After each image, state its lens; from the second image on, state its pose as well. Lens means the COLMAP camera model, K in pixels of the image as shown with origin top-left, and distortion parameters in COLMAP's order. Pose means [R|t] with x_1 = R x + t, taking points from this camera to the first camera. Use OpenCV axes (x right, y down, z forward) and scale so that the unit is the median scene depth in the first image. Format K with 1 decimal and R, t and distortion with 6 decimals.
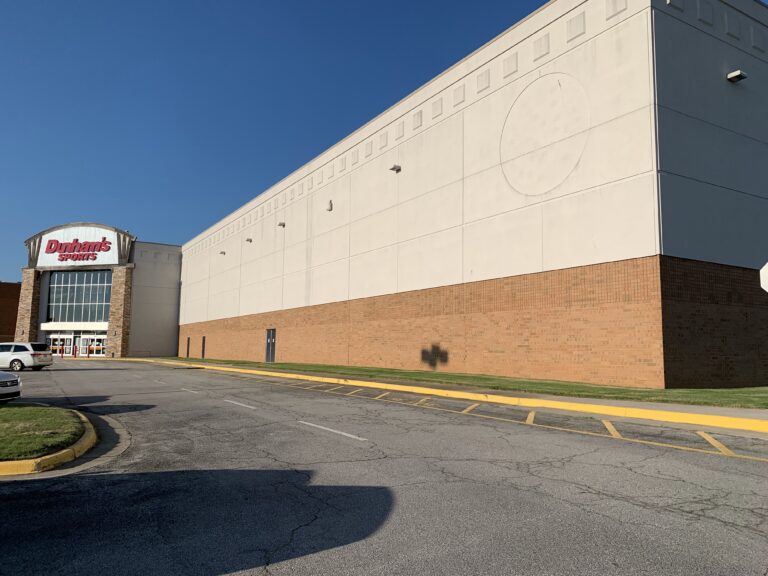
lens RADIAL K [[584.4, 0, 383.4], [0, 584.4, 287.2], [0, 0, 1]] dist [0.031003, 0.002872]
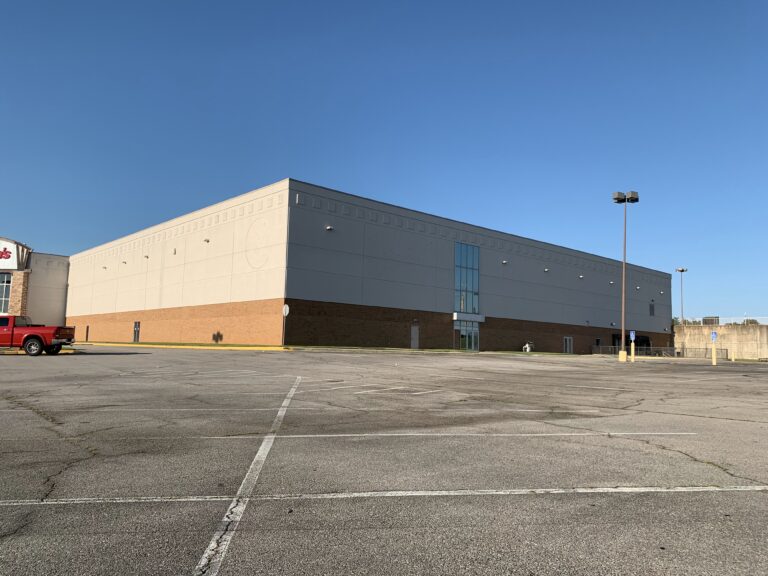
lens RADIAL K [[584.4, 0, 386.1], [0, 584.4, 290.0], [0, 0, 1]] dist [0.031003, 0.002872]
pose [[0.981003, 0.036336, 0.190559, 0.108036], [-0.038242, 0.999248, 0.006334, -0.033272], [-0.190186, -0.013501, 0.981655, -0.457489]]
